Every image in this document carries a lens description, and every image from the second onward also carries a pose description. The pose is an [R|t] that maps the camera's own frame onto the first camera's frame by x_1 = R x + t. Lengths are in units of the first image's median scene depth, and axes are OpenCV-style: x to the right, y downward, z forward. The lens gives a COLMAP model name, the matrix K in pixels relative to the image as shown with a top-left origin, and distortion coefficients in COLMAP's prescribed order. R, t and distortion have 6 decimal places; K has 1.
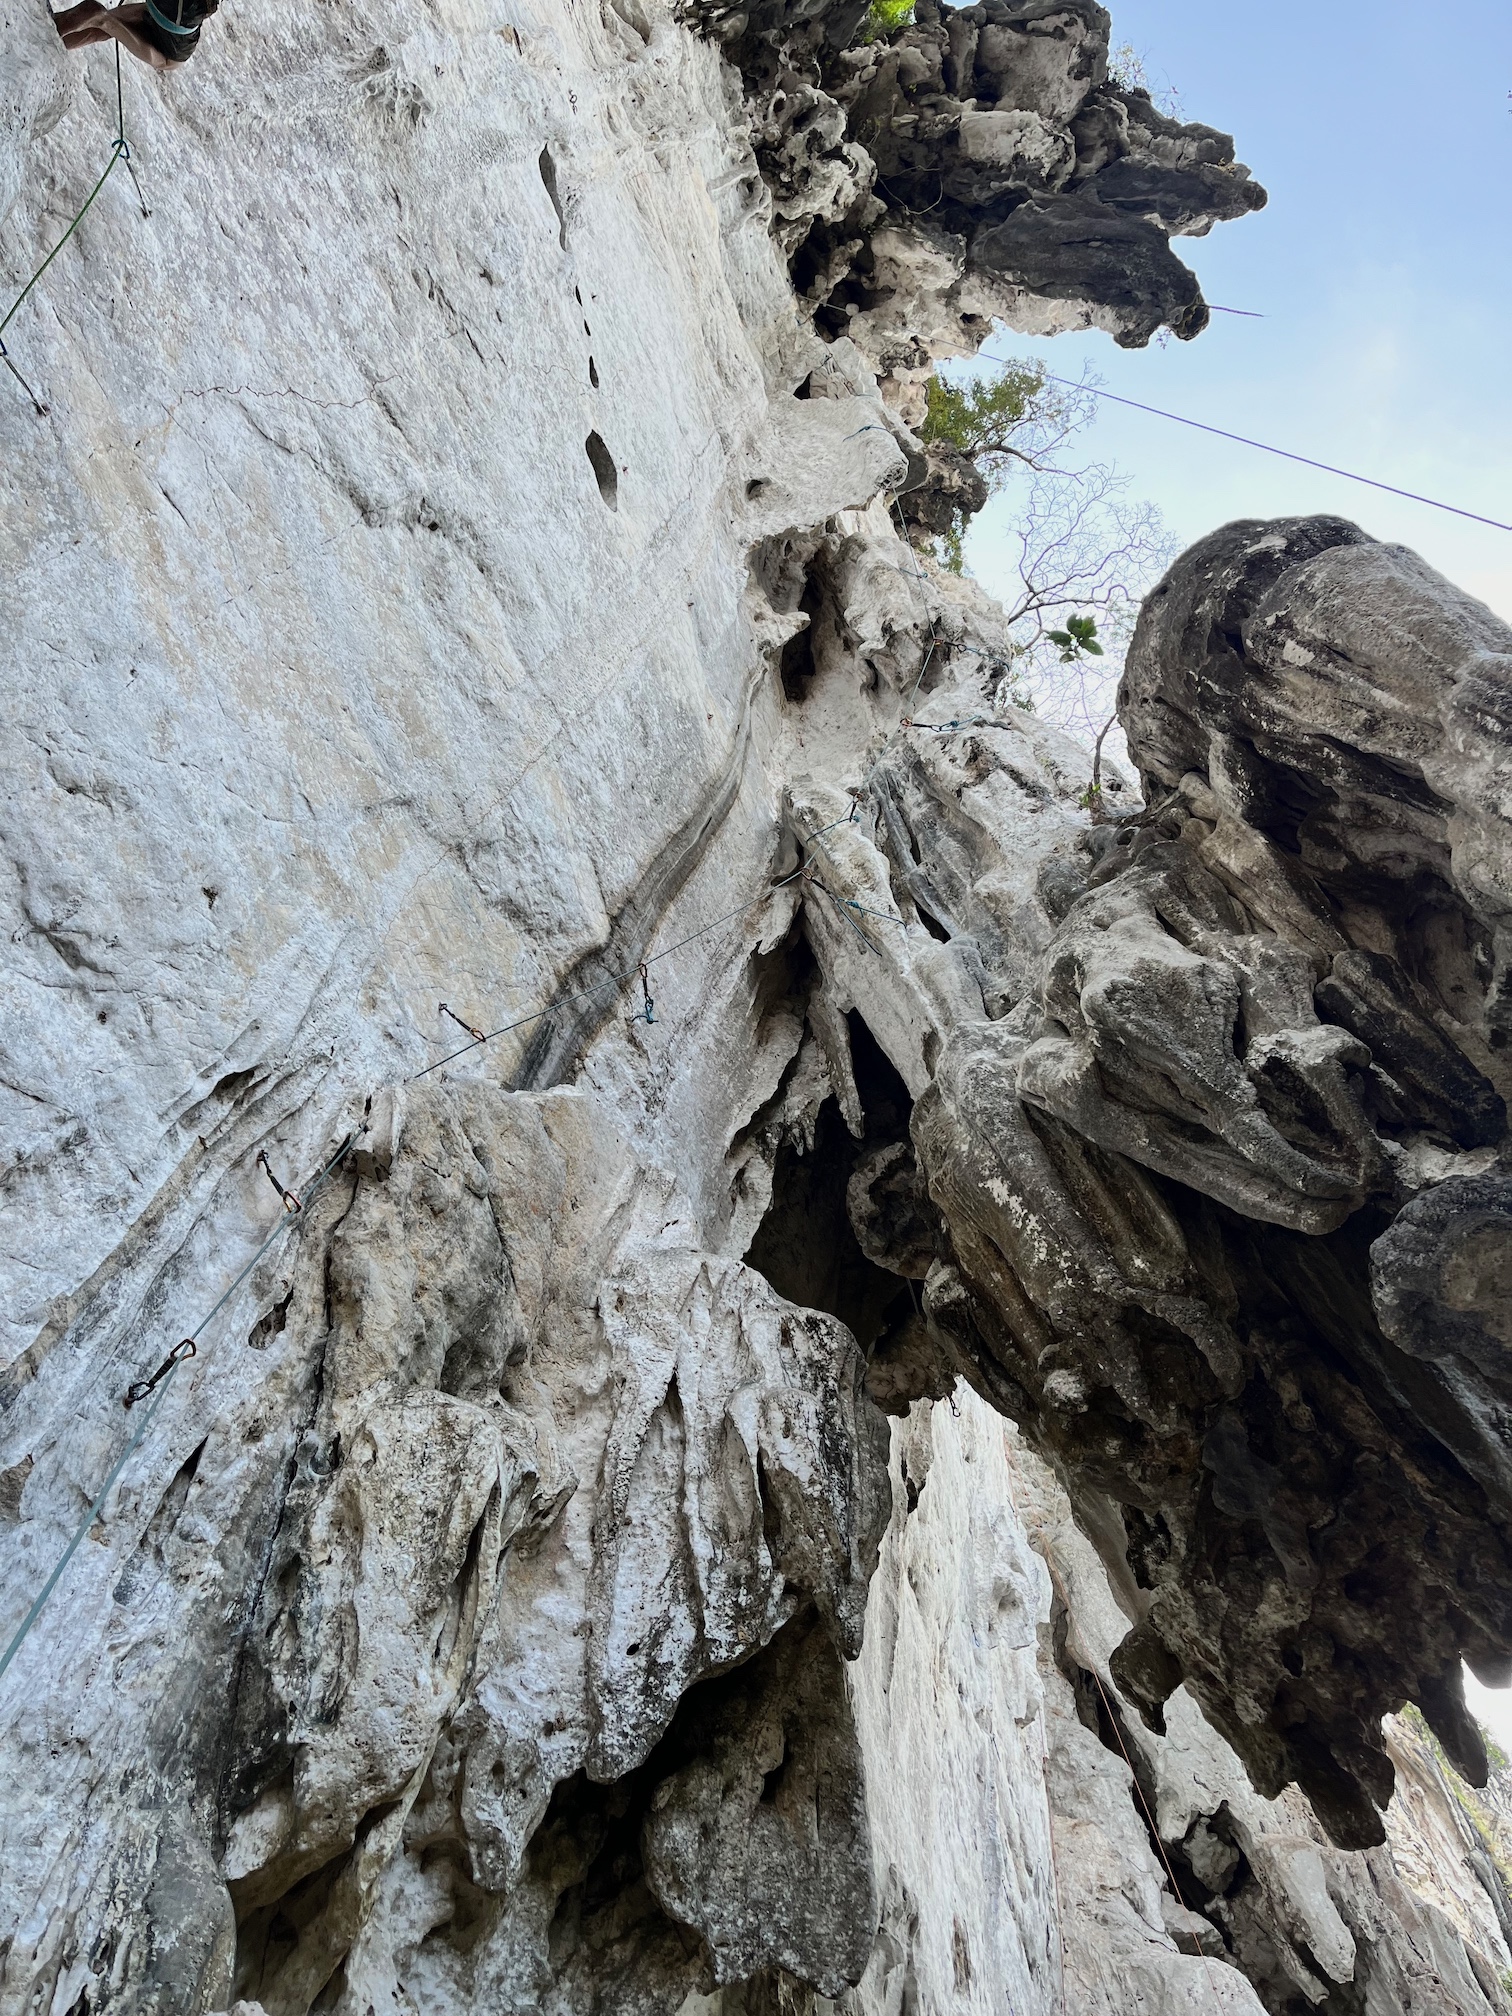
lens RADIAL K [[1523.7, 0, 768.3], [0, 1523.7, 1021.8], [0, 0, 1]] dist [0.074779, -0.100745]
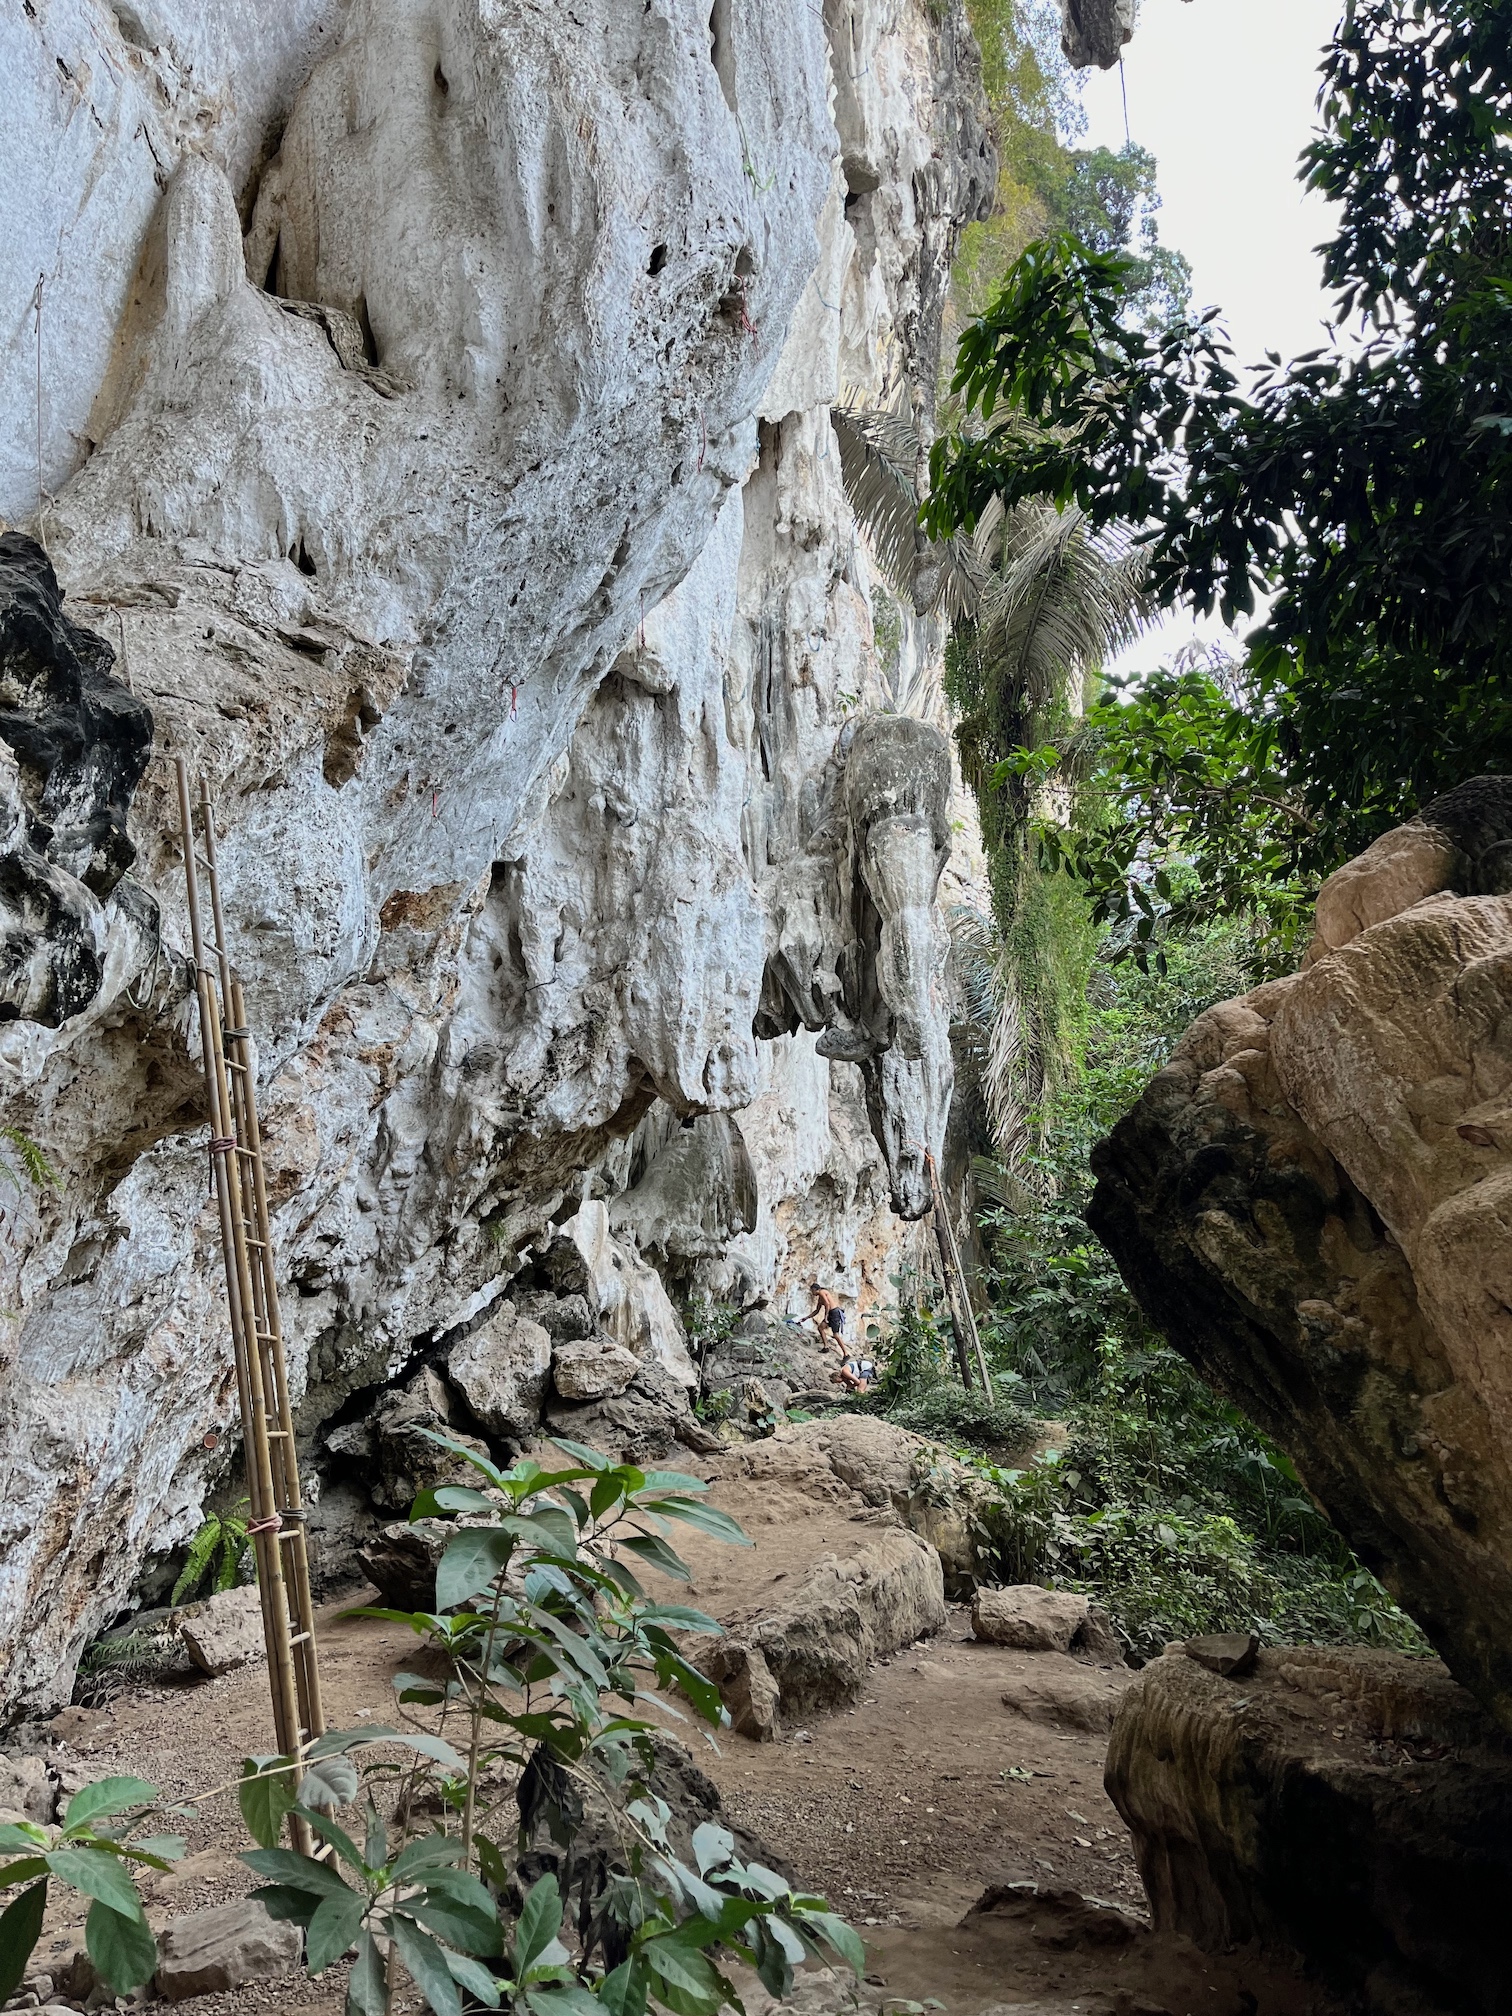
lens RADIAL K [[1523.7, 0, 764.2], [0, 1523.7, 983.1], [0, 0, 1]] dist [0.074779, -0.100745]
pose [[0.964503, 0.140799, 0.223403, -0.620143], [-0.260587, 0.644440, 0.718882, -2.543068], [-0.042752, -0.751580, 0.658255, -1.430559]]
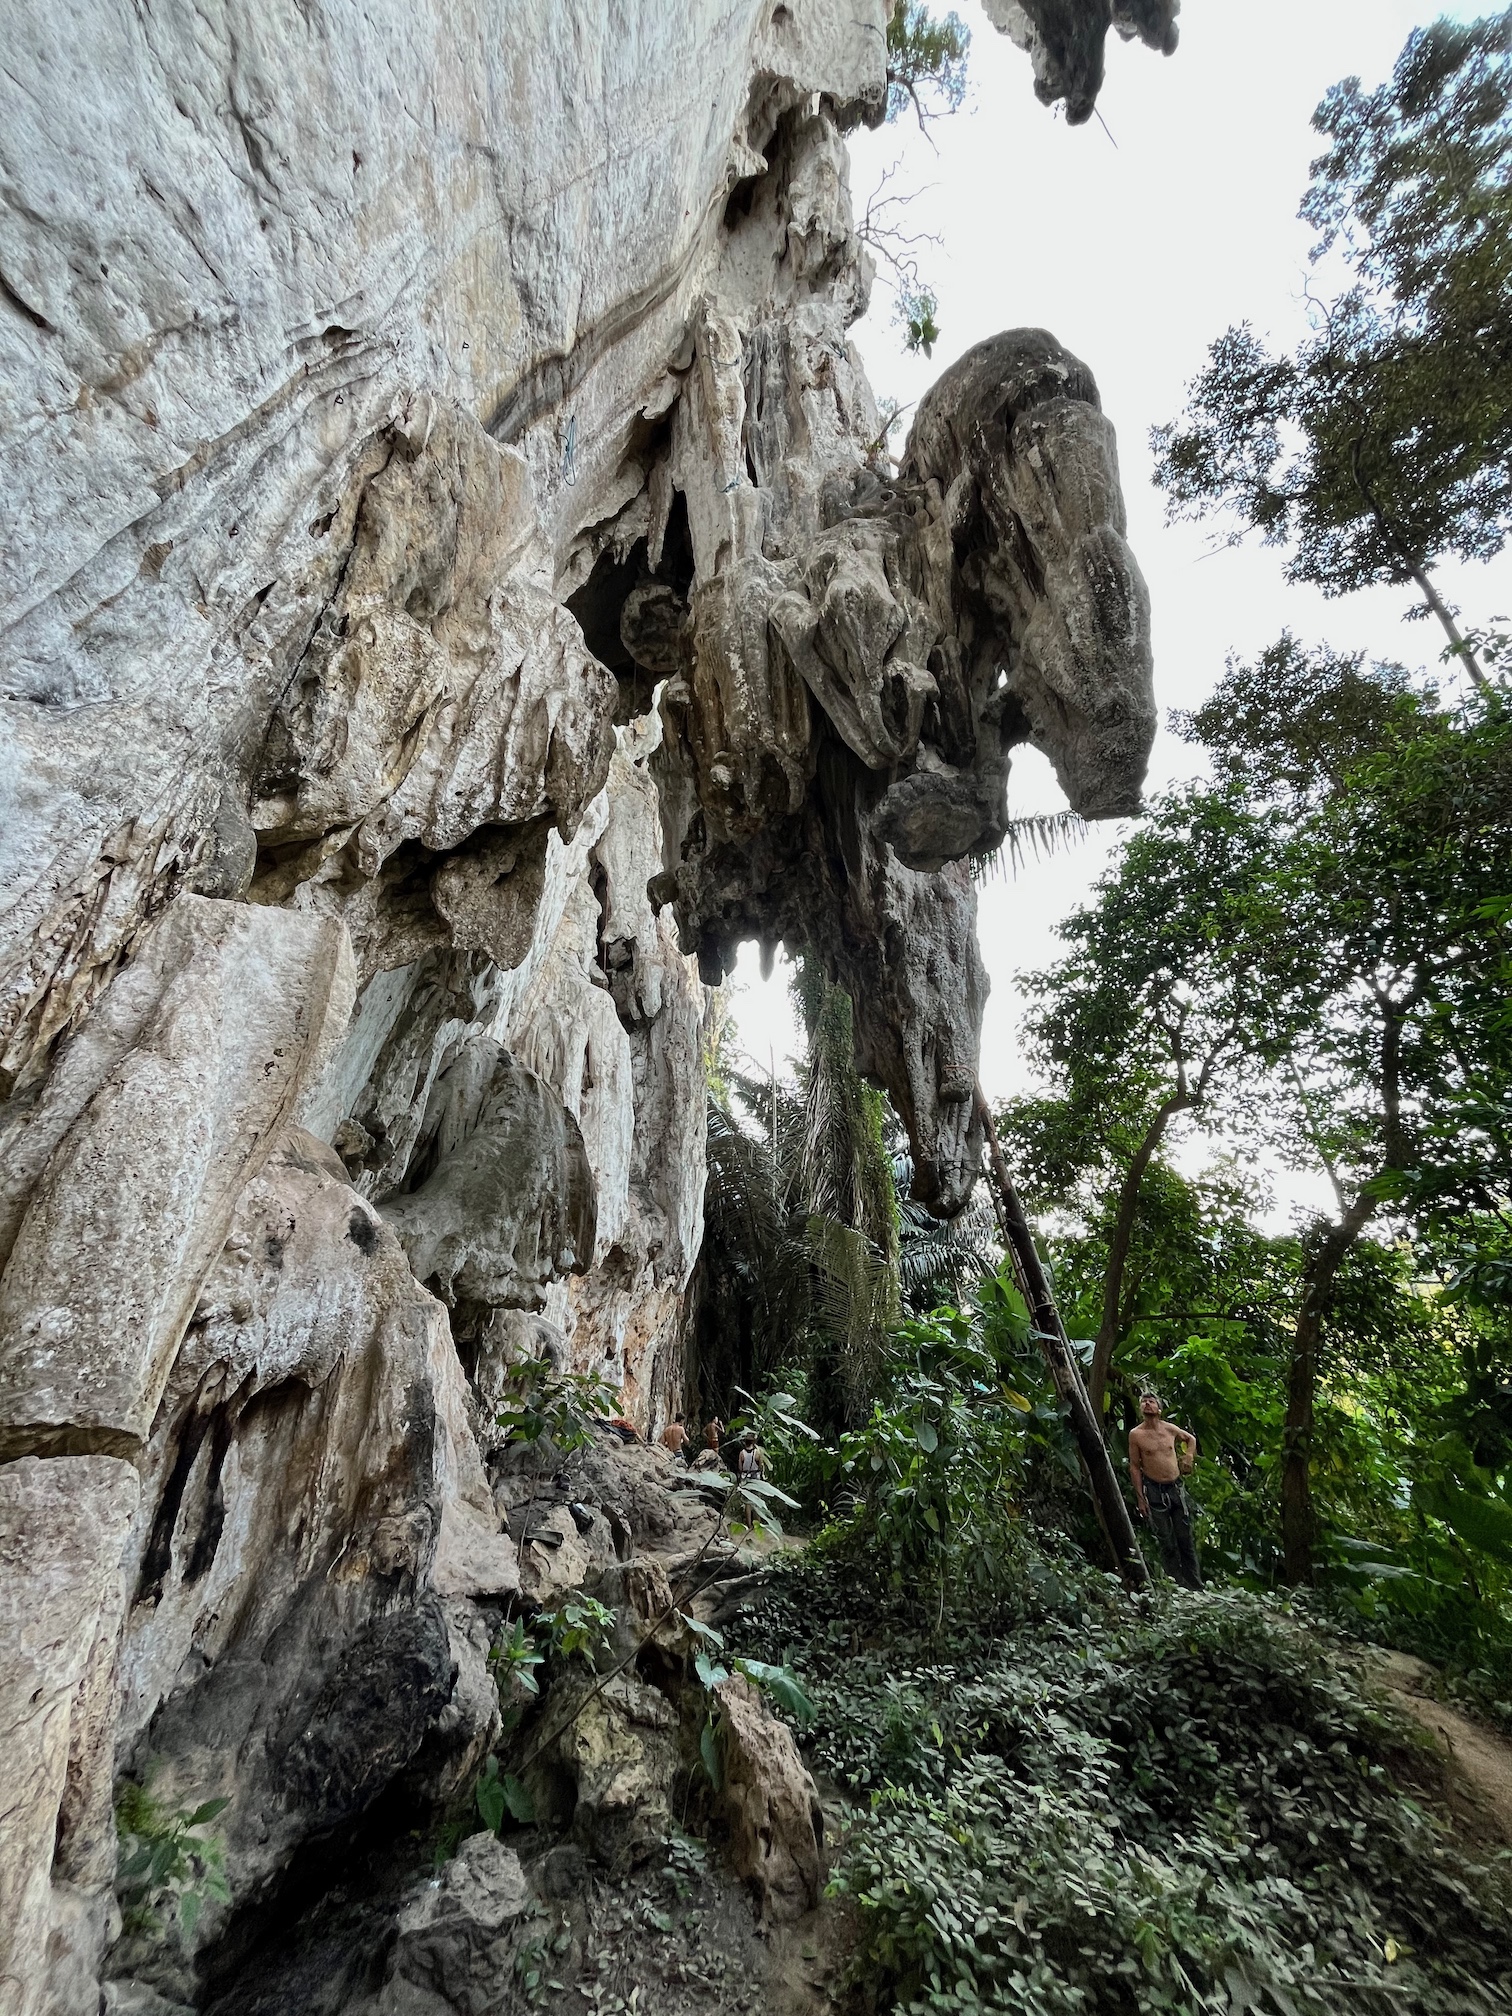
lens RADIAL K [[809.1, 0, 750.1], [0, 809.1, 1002.1], [0, 0, 1]] dist [0.000731, -0.001892]
pose [[0.841963, 0.318960, 0.435158, -0.135443], [-0.504787, 0.750459, 0.426617, -0.006877], [-0.190494, -0.578857, 0.792866, -0.011177]]
